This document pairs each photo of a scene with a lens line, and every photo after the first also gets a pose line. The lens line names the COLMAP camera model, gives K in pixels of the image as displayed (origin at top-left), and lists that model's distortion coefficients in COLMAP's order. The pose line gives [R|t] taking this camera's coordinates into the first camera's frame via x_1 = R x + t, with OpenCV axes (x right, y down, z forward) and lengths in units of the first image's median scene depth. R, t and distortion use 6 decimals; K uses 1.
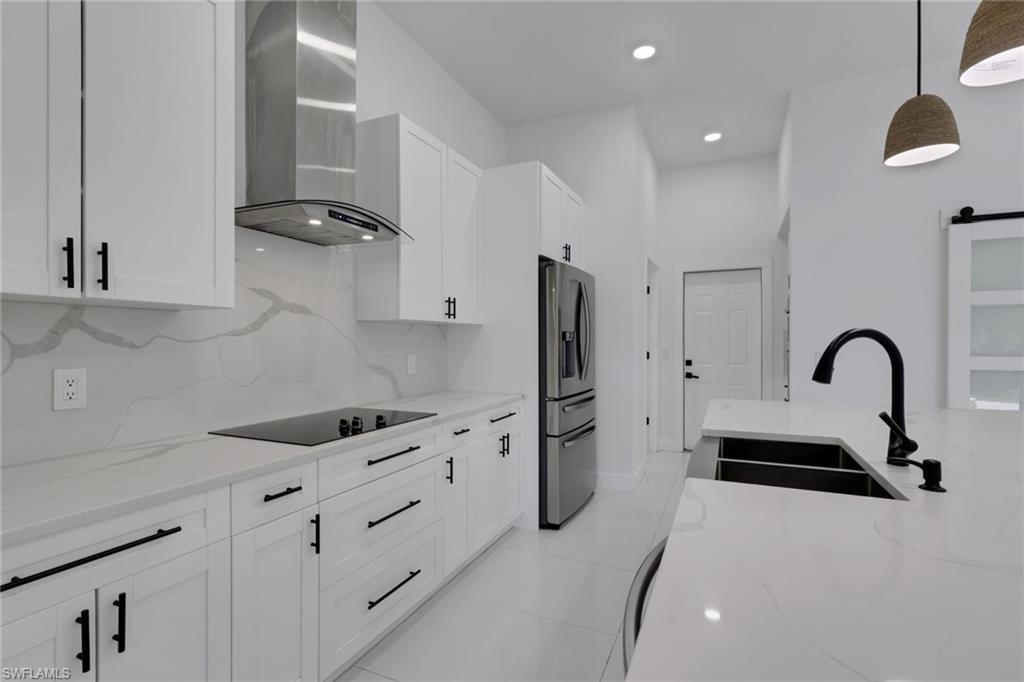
lens RADIAL K [[483.4, 0, 515.7], [0, 483.4, 342.6], [0, 0, 1]] dist [0.000650, 0.001158]
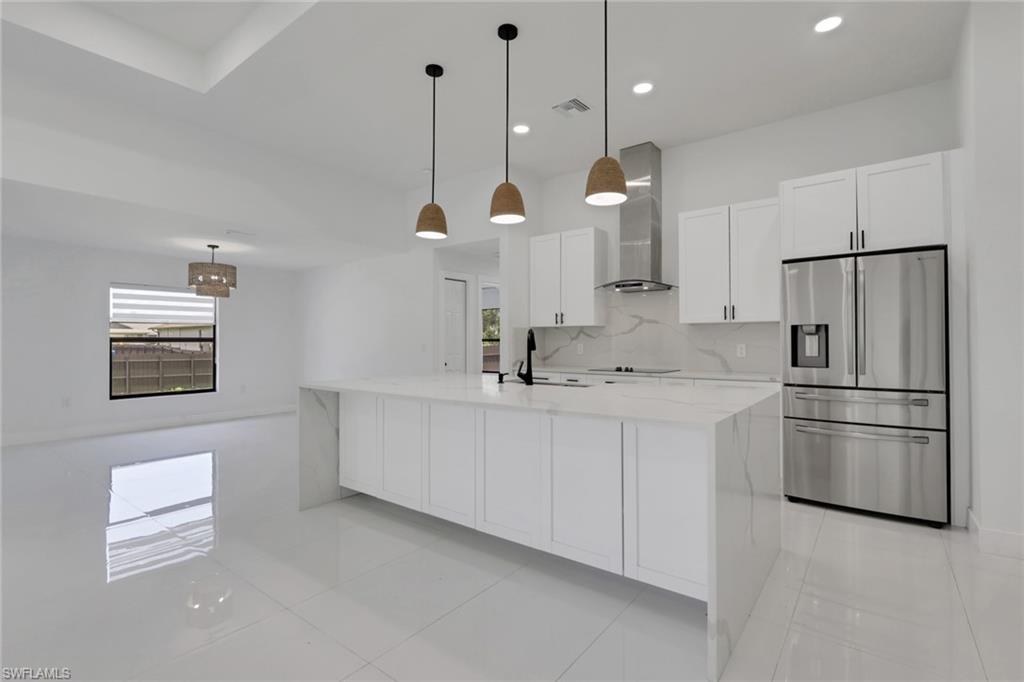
lens RADIAL K [[483.4, 0, 525.7], [0, 483.4, 343.6], [0, 0, 1]] dist [0.000650, 0.001158]
pose [[-0.216477, 0.003414, -0.976282, 1.997042], [-0.002075, 0.999990, 0.003957, 0.026968], [0.976285, 0.002883, -0.216468, 0.978140]]
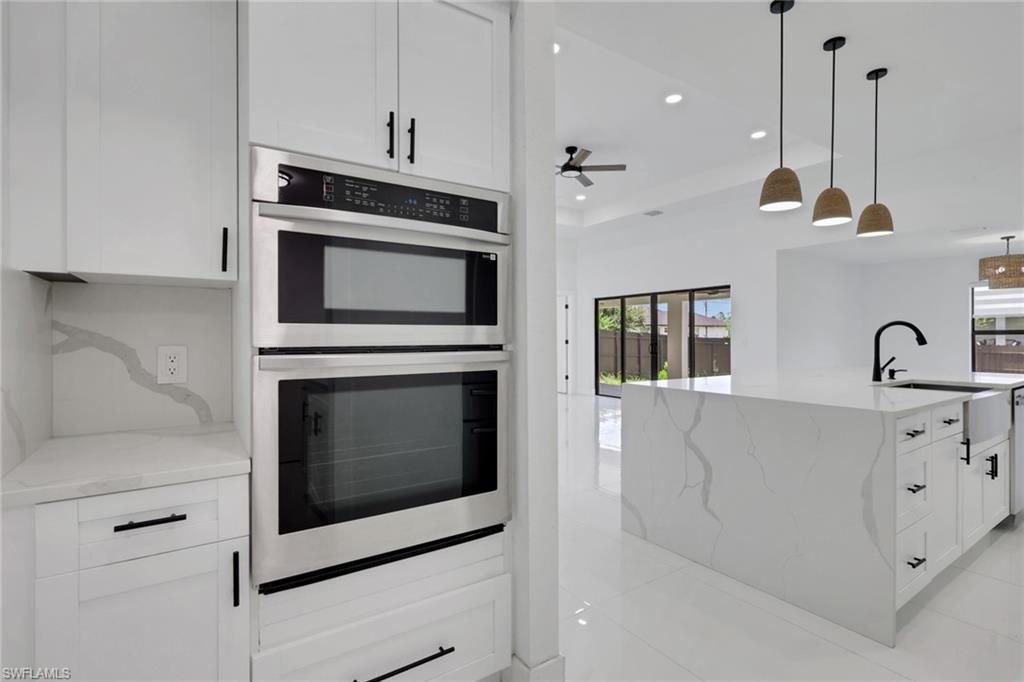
lens RADIAL K [[483.4, 0, 510.9], [0, 483.4, 339.1], [0, 0, 1]] dist [0.000650, 0.001158]
pose [[-0.854906, 0.002366, 0.518777, 0.677958], [0.007354, 0.999944, 0.007558, 0.018088], [-0.518731, 0.010277, -0.854876, 2.420867]]
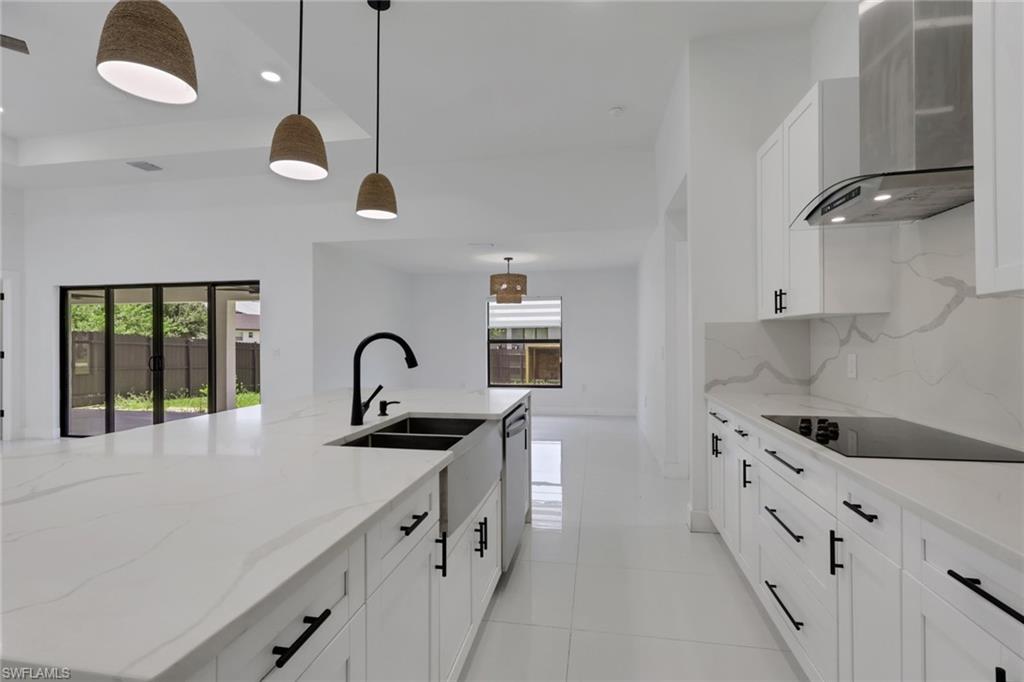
lens RADIAL K [[483.4, 0, 511.6], [0, 483.4, 338.4], [0, 0, 1]] dist [0.000650, 0.001158]
pose [[-0.969268, 0.002538, -0.245994, 0.441436], [0.002615, 0.999997, 0.000015, -0.002756], [0.245993, -0.000629, -0.969271, 1.630888]]
